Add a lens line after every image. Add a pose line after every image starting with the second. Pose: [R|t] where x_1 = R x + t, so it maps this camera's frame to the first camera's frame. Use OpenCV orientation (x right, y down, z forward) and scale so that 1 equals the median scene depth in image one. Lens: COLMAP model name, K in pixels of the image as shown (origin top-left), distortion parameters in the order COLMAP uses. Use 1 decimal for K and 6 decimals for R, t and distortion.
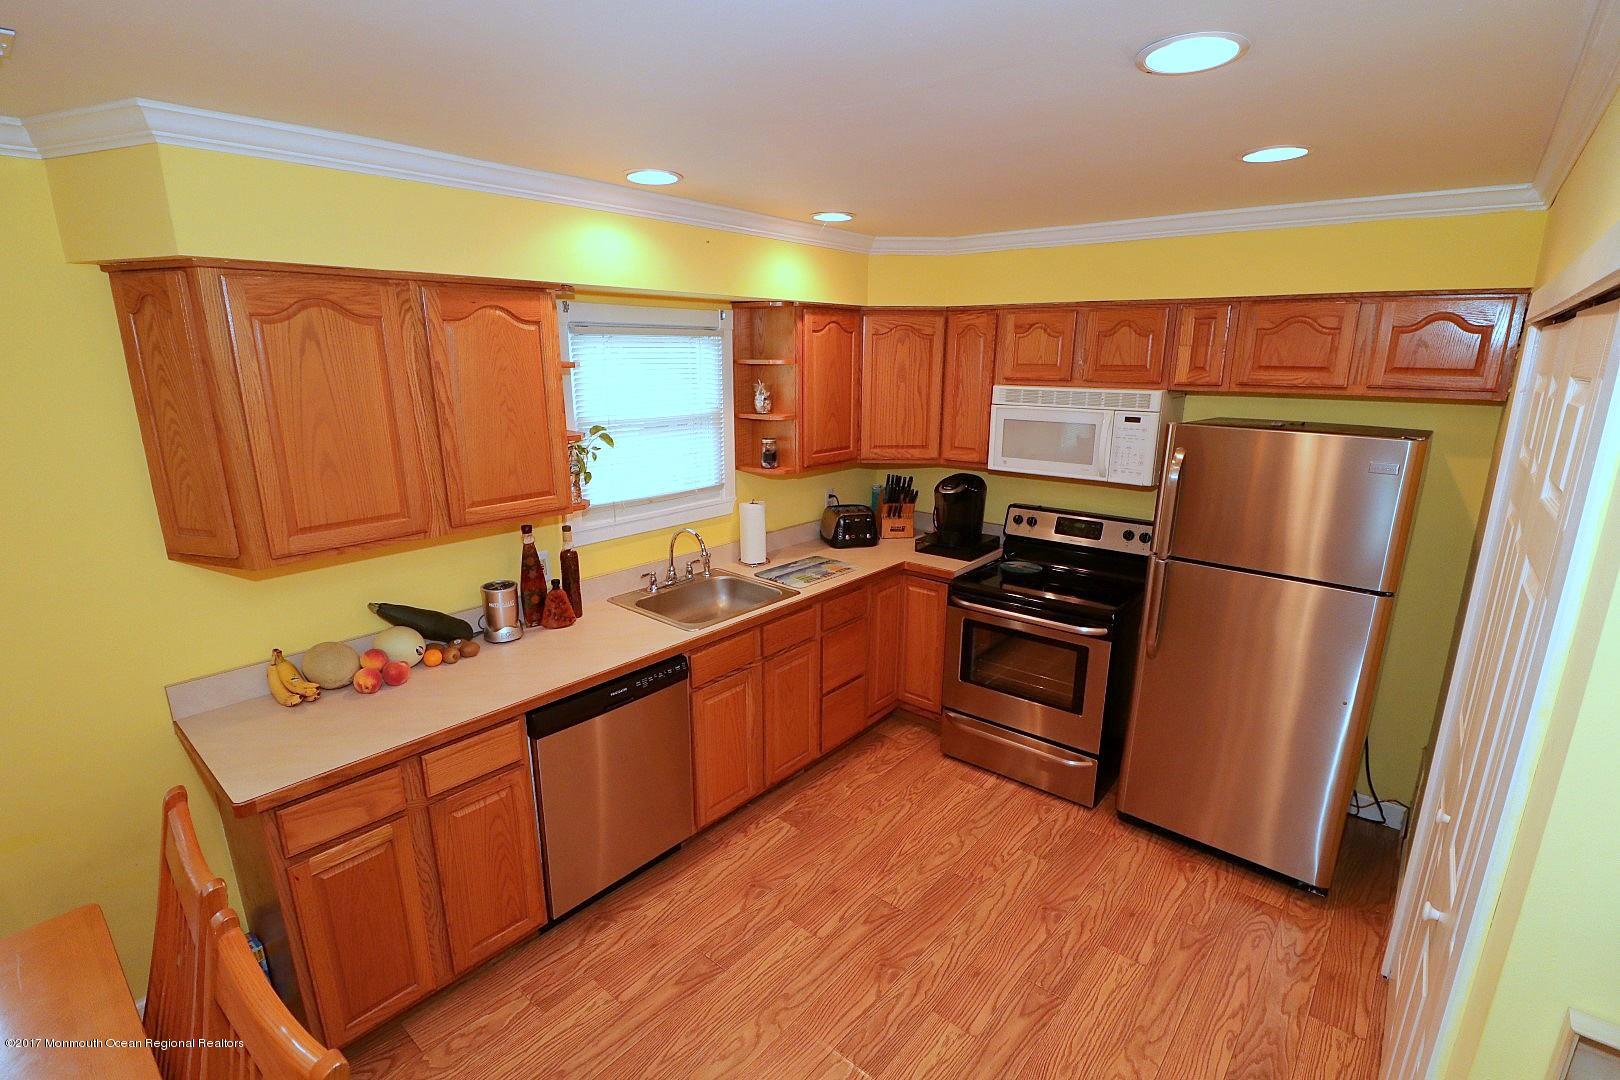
lens RADIAL K [[748.2, 0, 810.8], [0, 748.2, 549.9], [0, 0, 1]] dist [-0.005406, -0.010867]
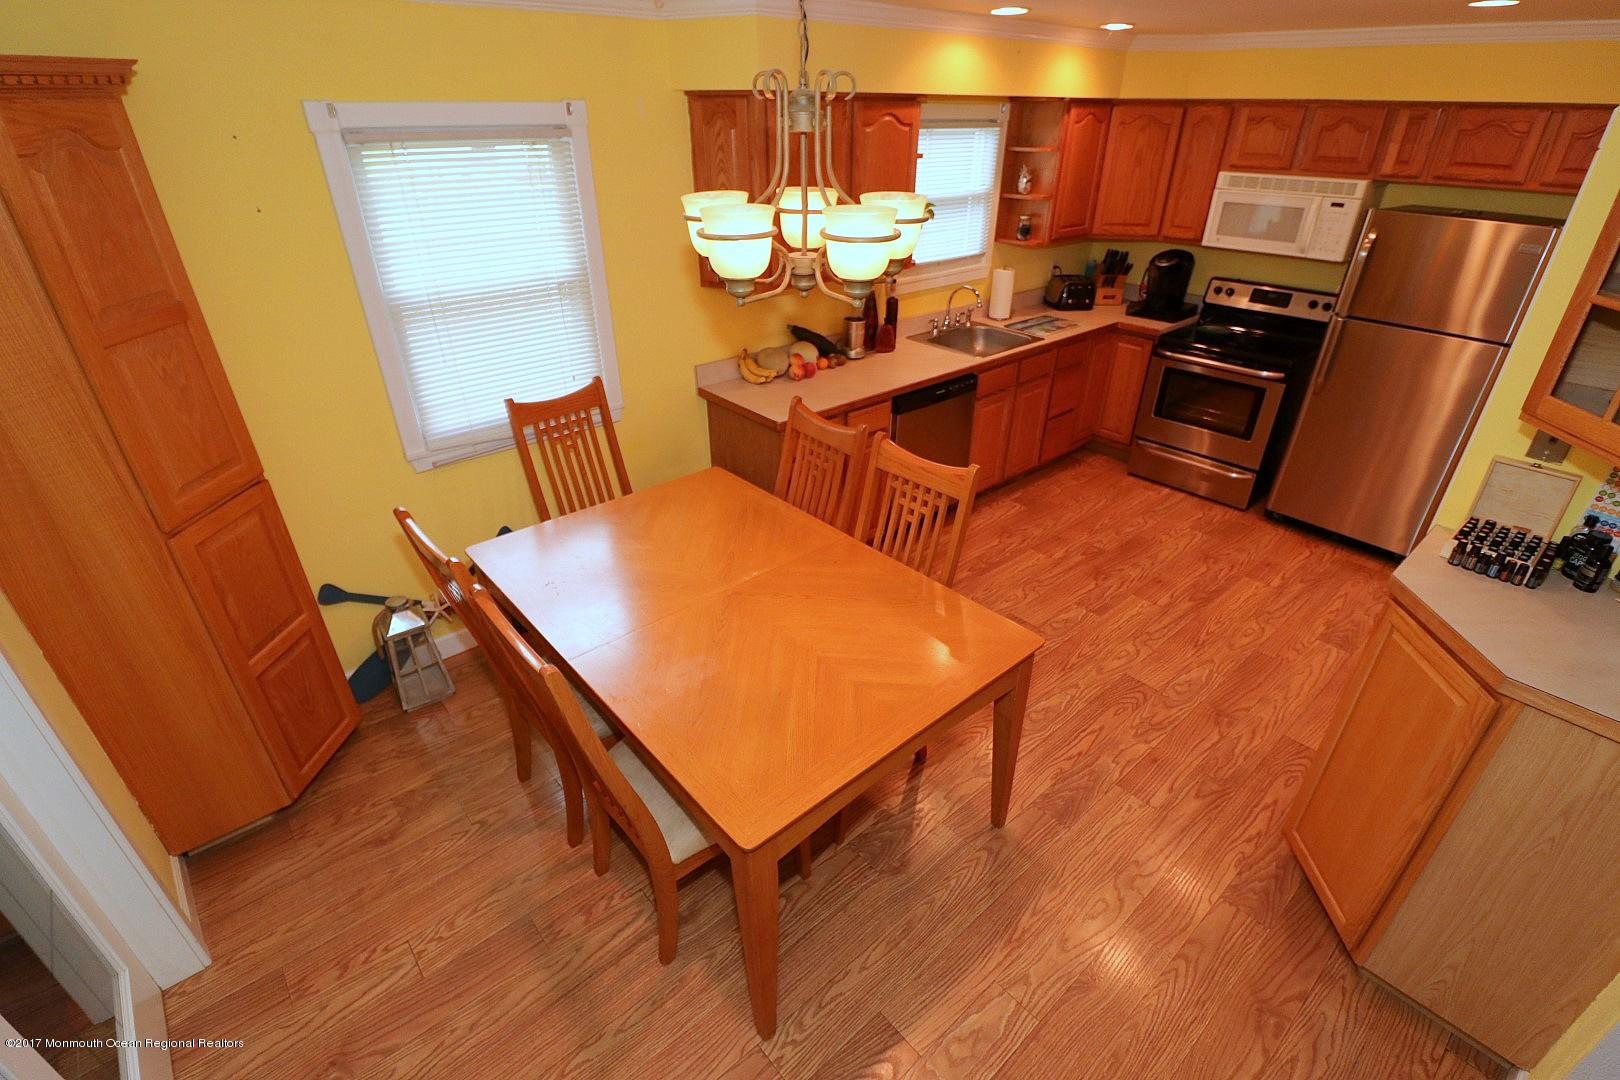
lens RADIAL K [[748.2, 0, 806.3], [0, 748.2, 546.9], [0, 0, 1]] dist [-0.005406, -0.010867]
pose [[0.987992, 0.074020, -0.135623, -0.235489], [-0.035608, 0.963228, 0.266314, 0.077622], [0.150348, -0.258287, 0.954297, -0.460742]]
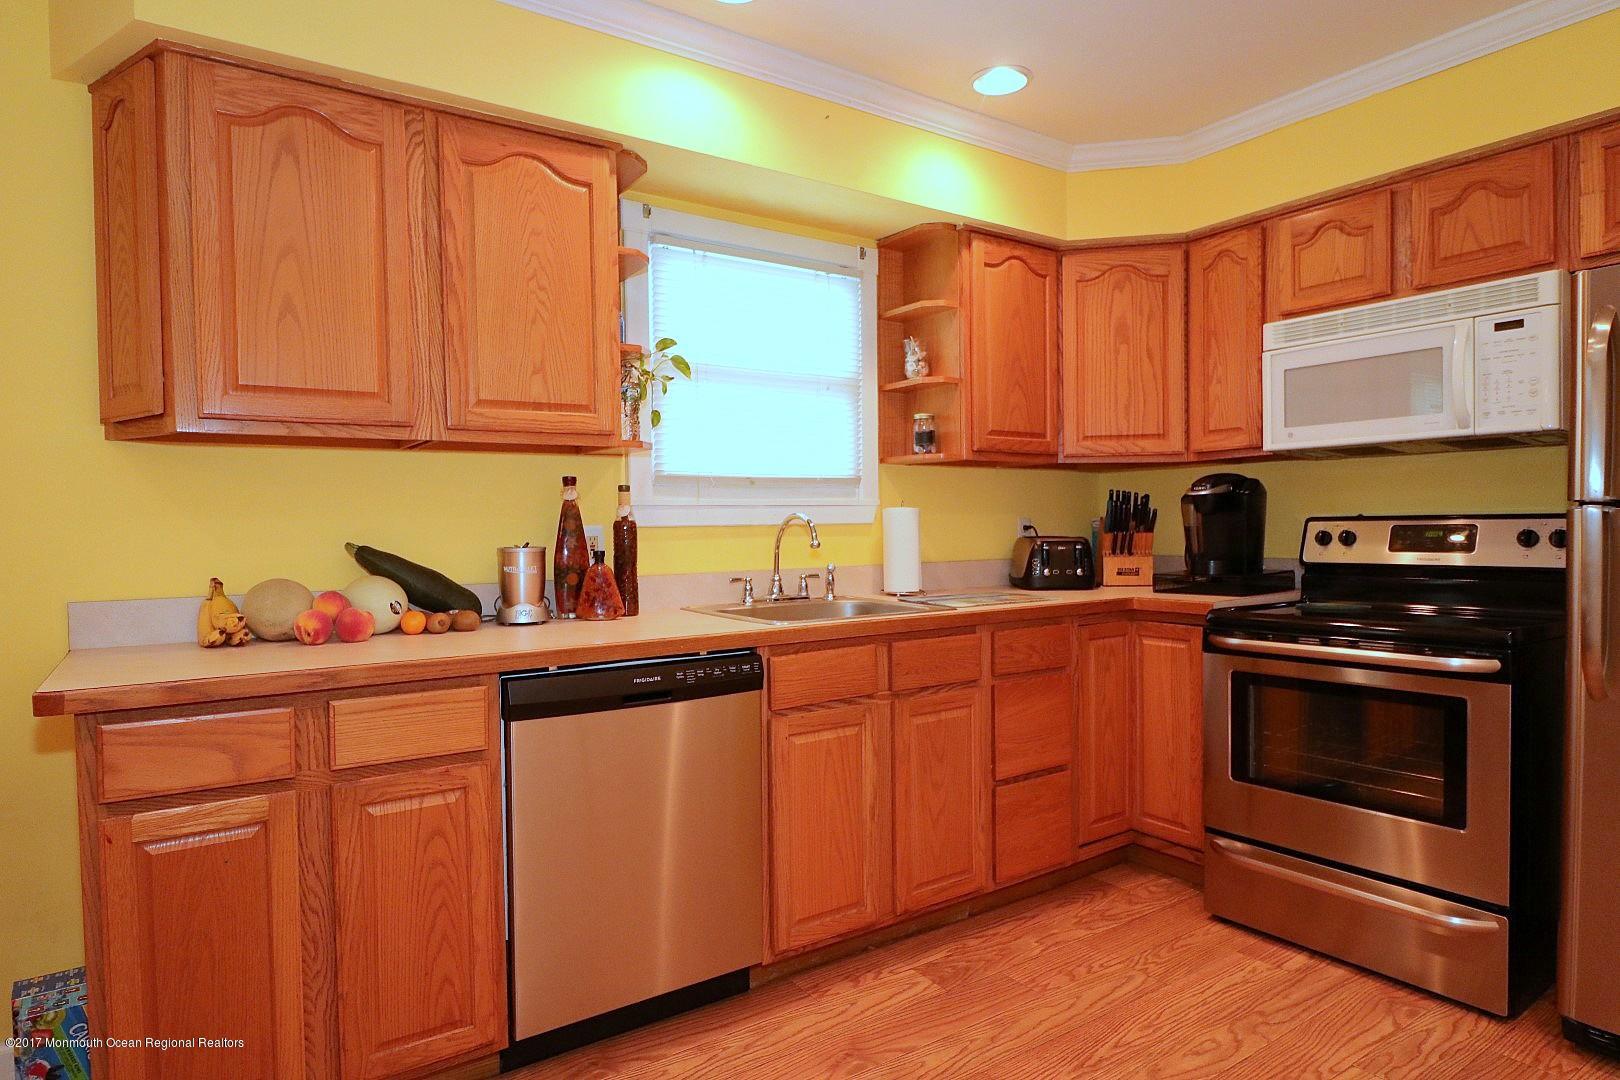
lens RADIAL K [[922.4, 0, 809.7], [0, 922.4, 546.3], [0, 0, 1]] dist [0.003849, -0.011903]
pose [[0.964156, -0.009704, -0.265160, 0.079409], [-0.051841, 0.973182, -0.224117, 0.198461], [0.260224, 0.229830, 0.937796, 0.191903]]
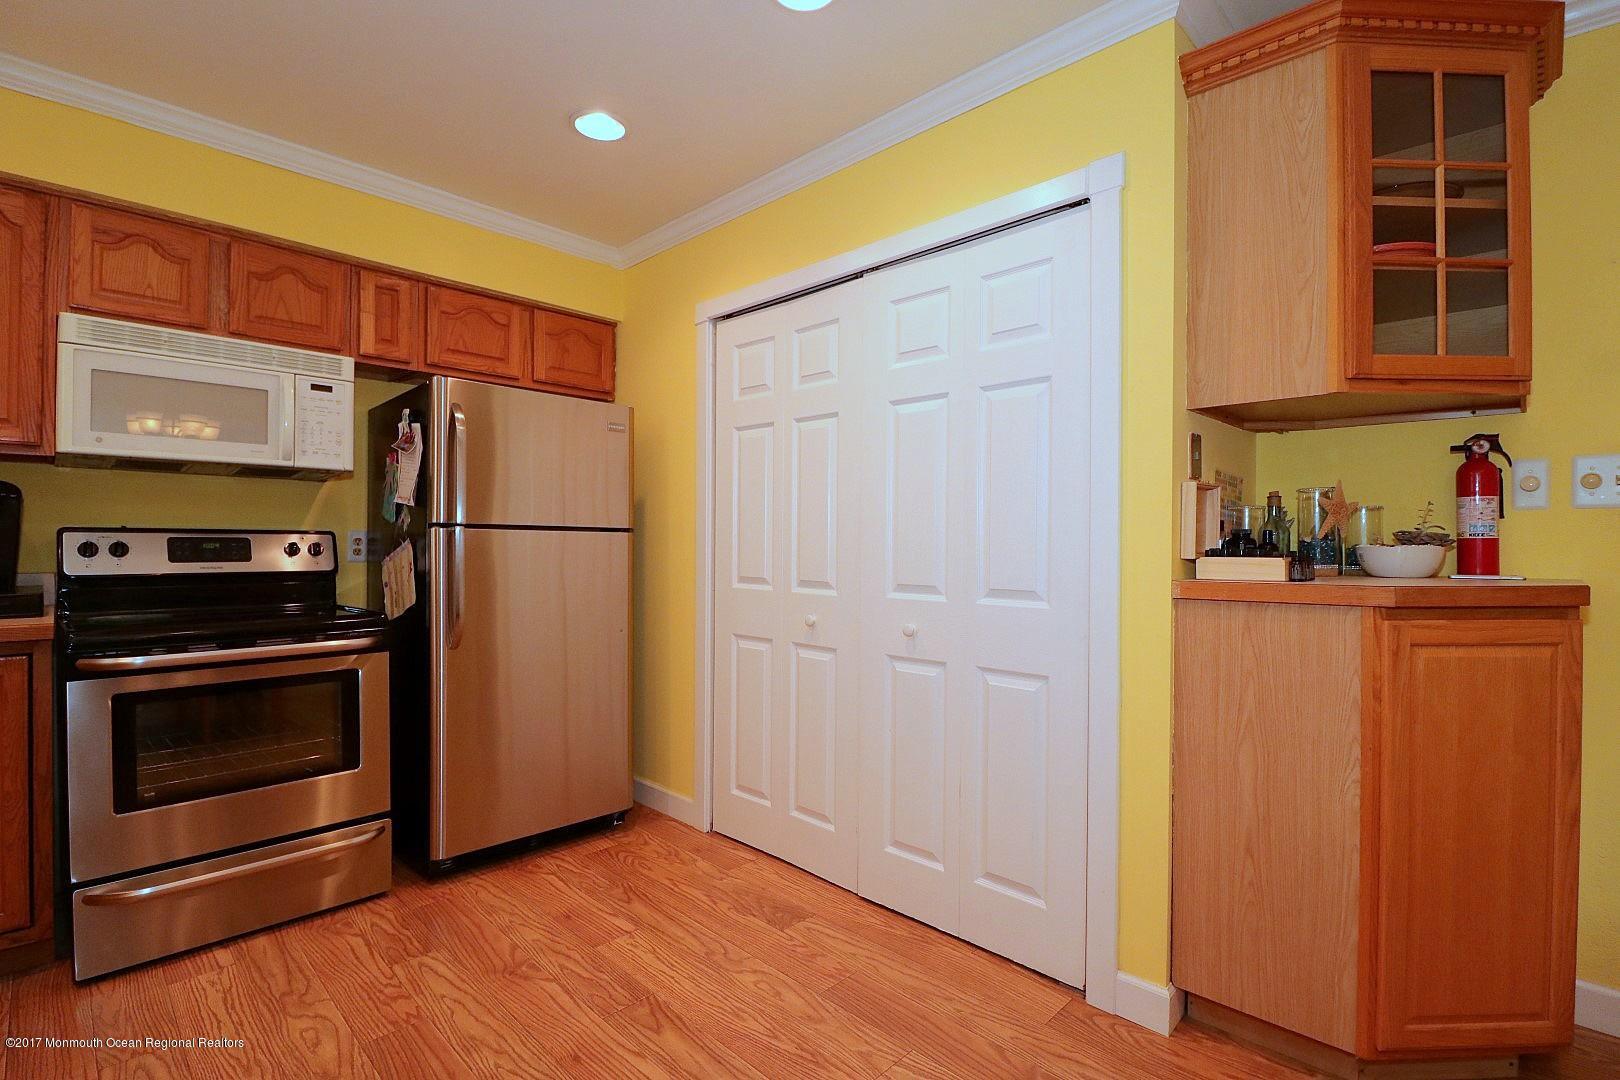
lens RADIAL K [[748.2, 0, 811.8], [0, 748.2, 545.7], [0, 0, 1]] dist [-0.005406, -0.010867]
pose [[0.067775, -0.006719, 0.997678, -0.337855], [0.246297, 0.969141, -0.010205, 0.129852], [-0.966822, 0.246416, 0.067338, 0.476914]]
